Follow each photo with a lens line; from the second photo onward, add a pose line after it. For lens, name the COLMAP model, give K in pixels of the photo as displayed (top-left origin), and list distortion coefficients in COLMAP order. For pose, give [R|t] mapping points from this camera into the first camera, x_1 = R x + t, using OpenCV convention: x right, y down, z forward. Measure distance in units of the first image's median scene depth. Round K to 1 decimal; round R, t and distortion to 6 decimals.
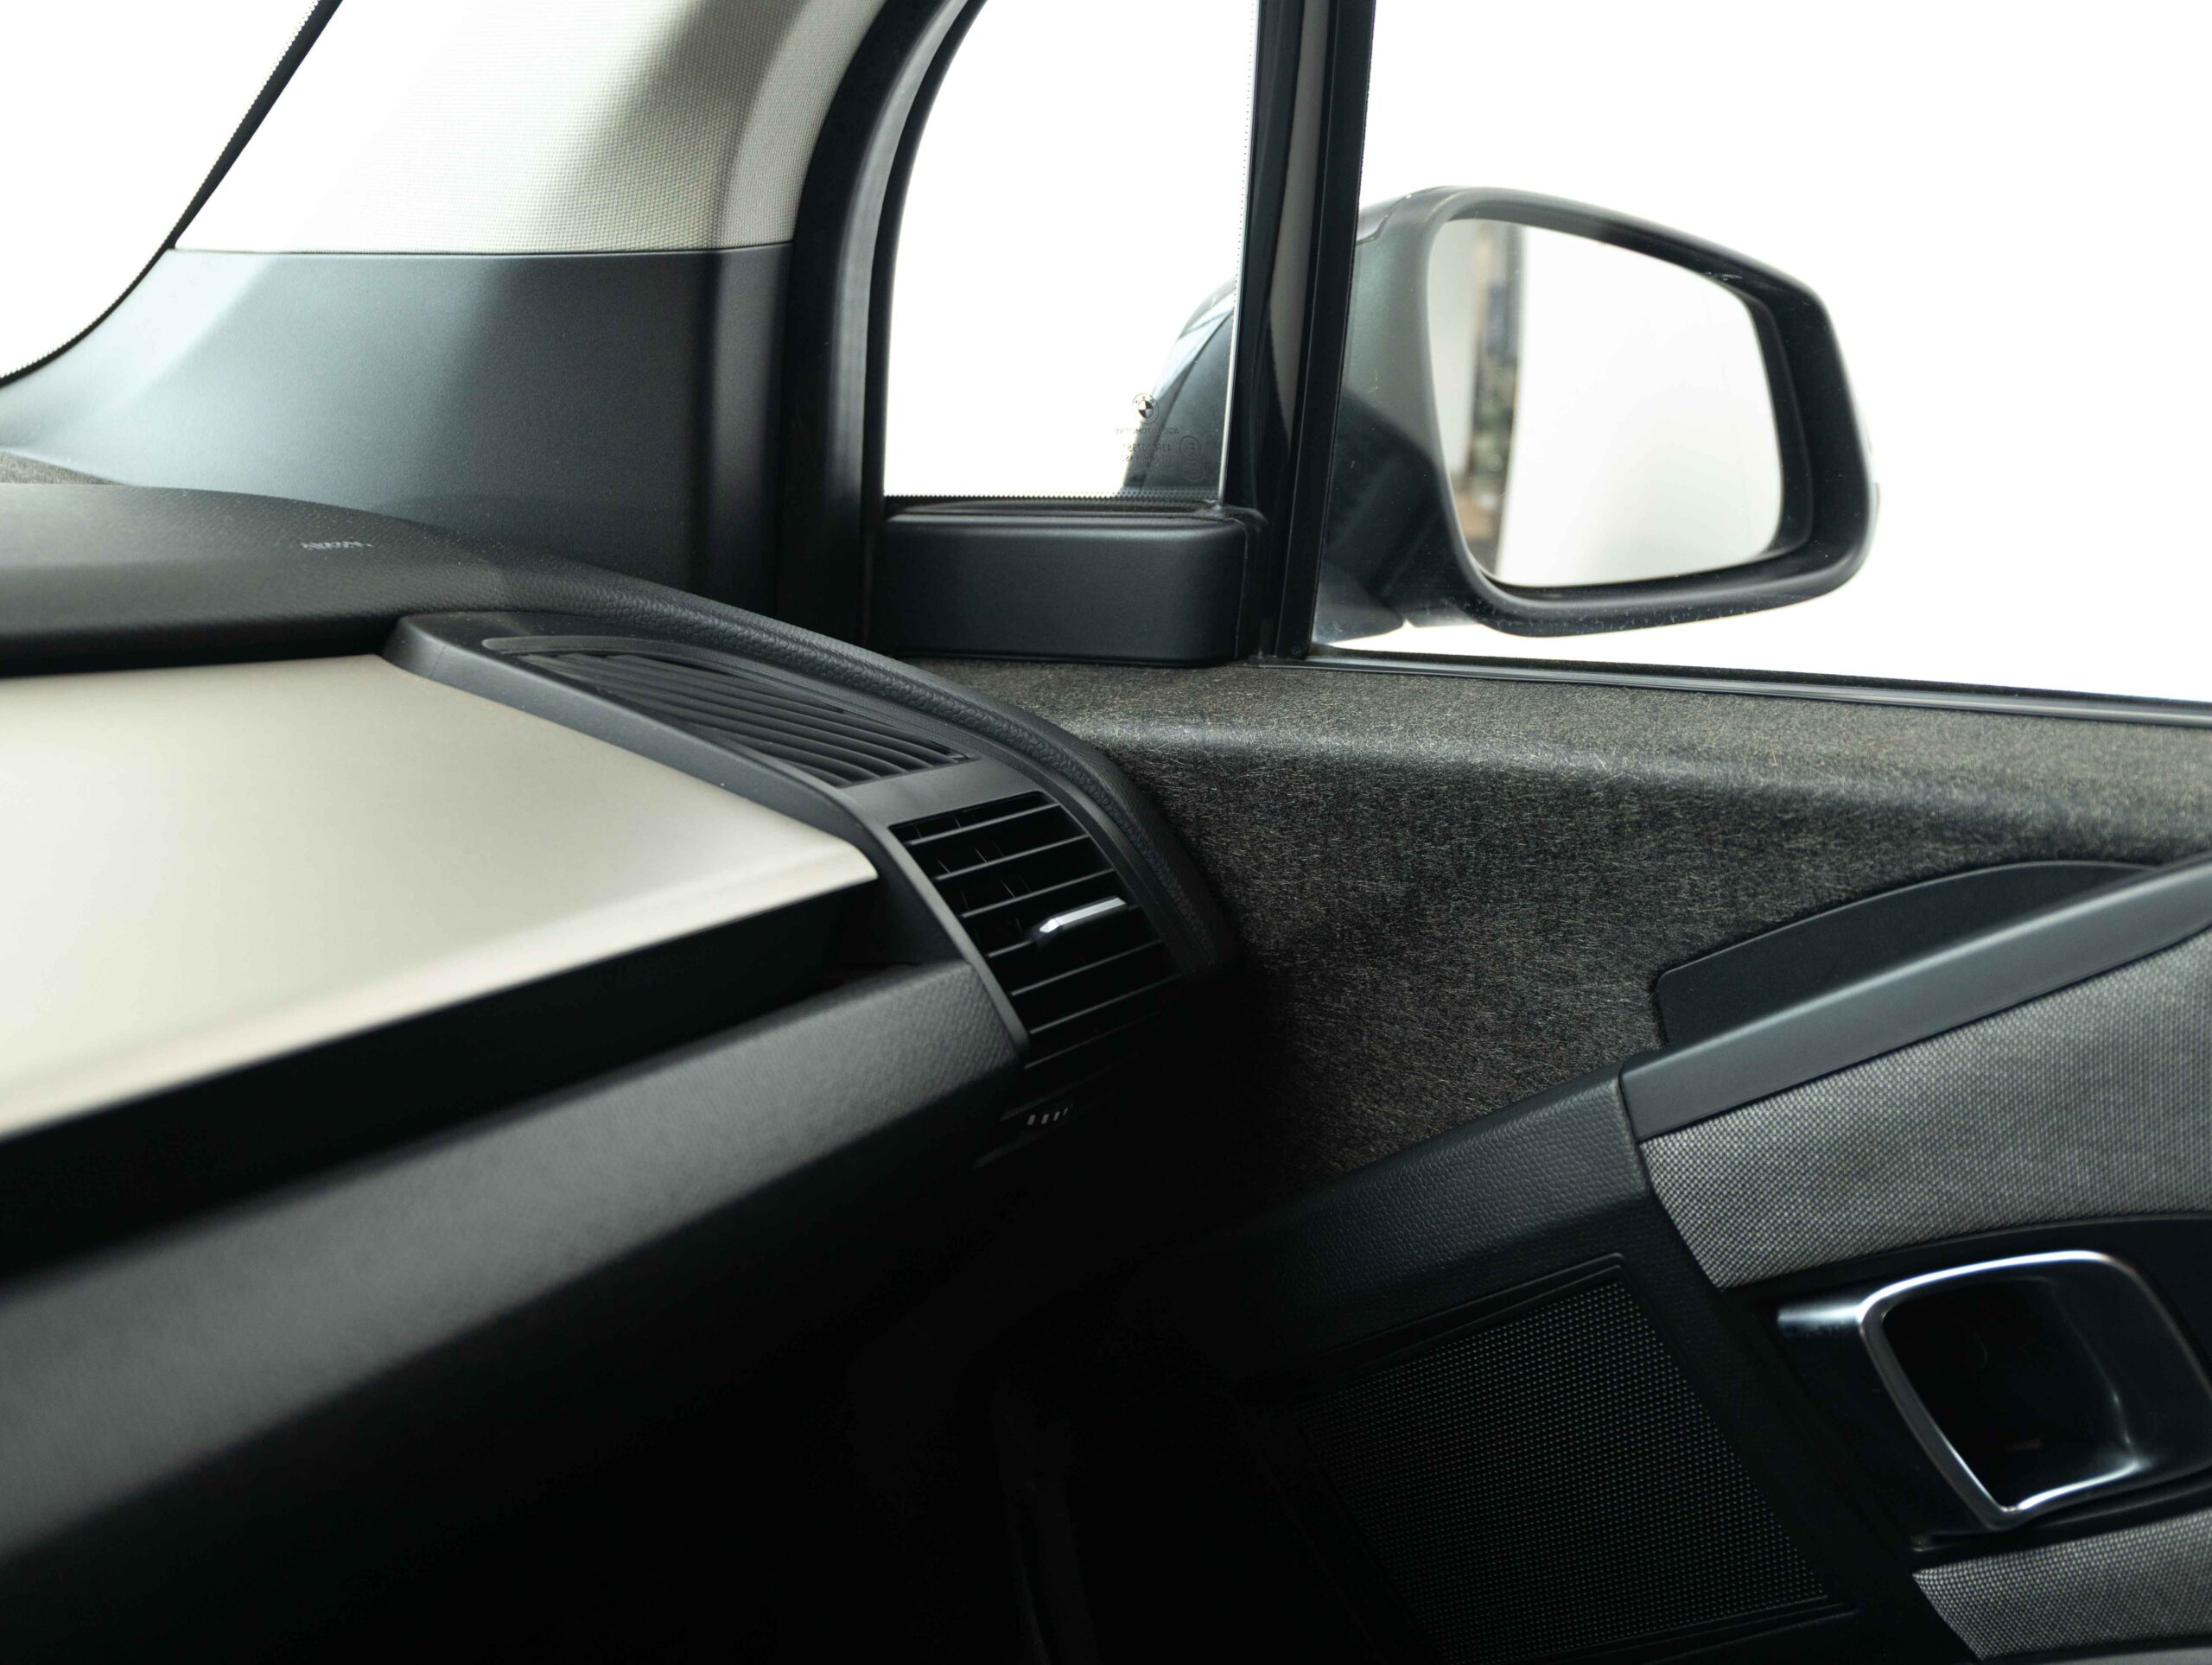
lens RADIAL K [[2293.4, 0, 1106.0], [0, 2293.4, 832.5], [0, 0, 1]] dist [-0.004935, -0.009457]
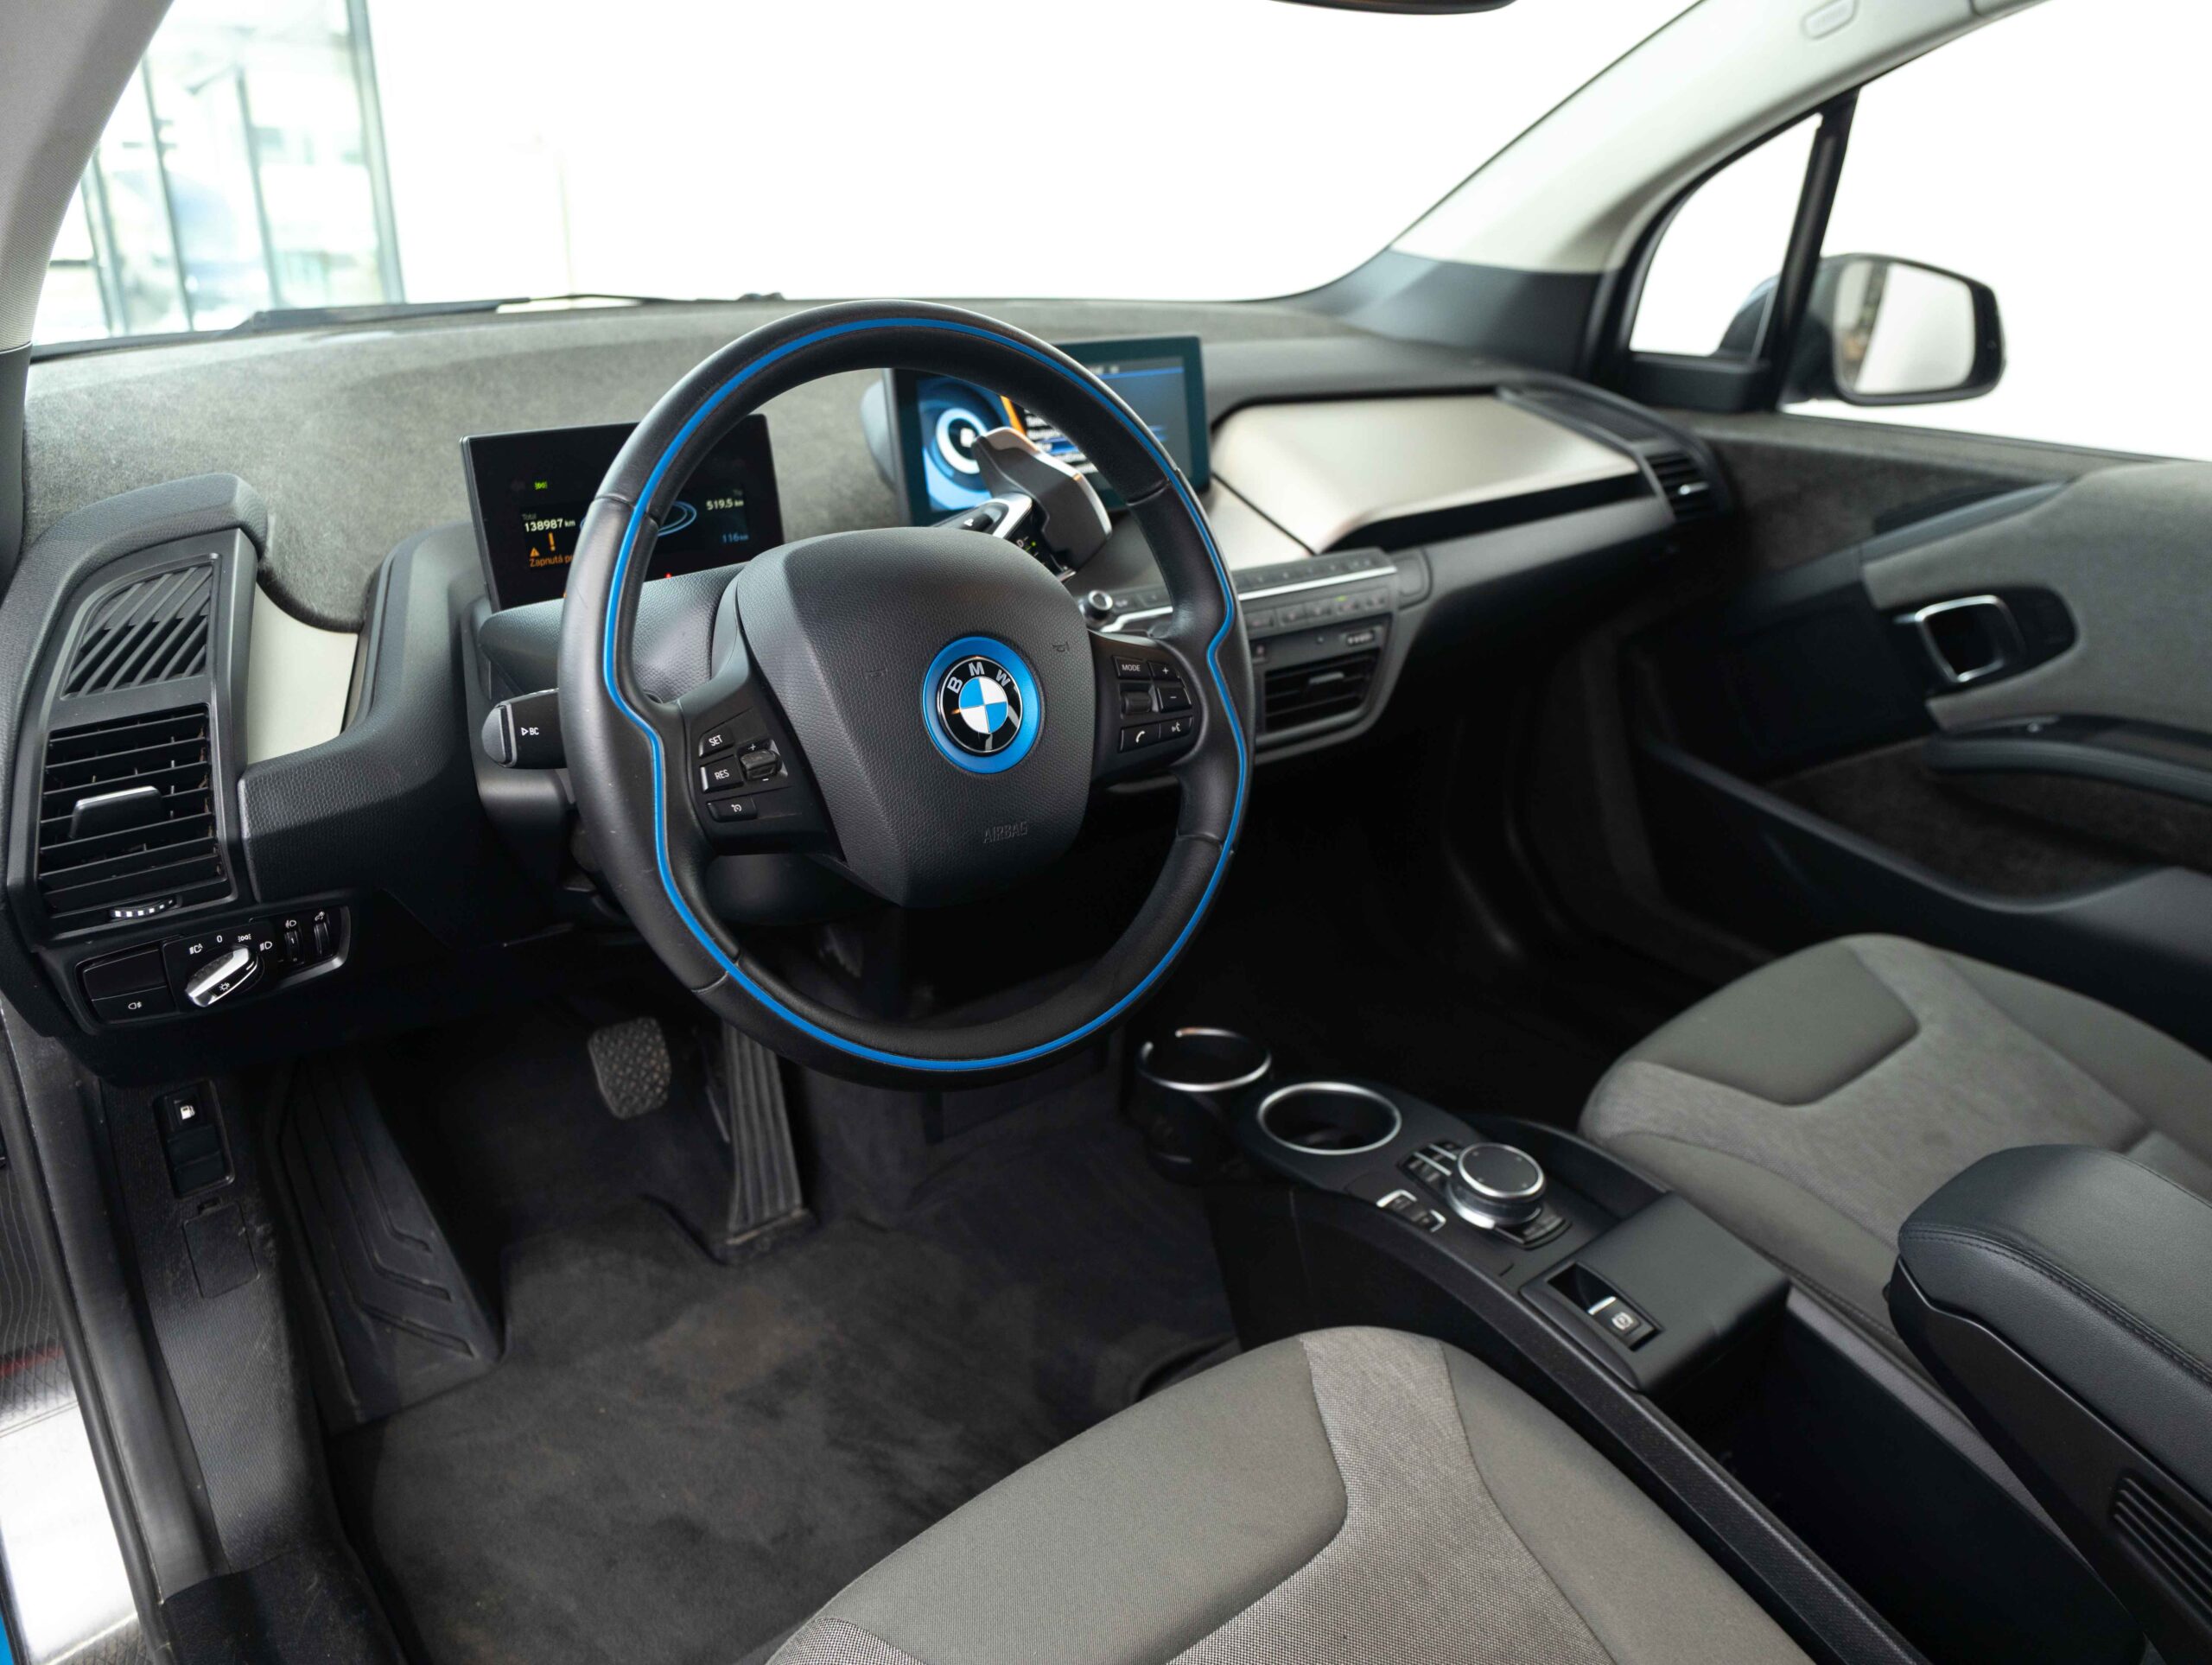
lens RADIAL K [[1494.6, 0, 1104.3], [0, 1494.6, 795.3], [0, 0, 1]] dist [0.001517, 0.001141]
pose [[0.954589, 0.130063, -0.268036, -0.181569], [-0.076380, 0.976445, 0.201793, 0.096113], [0.287968, -0.172157, 0.942039, -1.337744]]
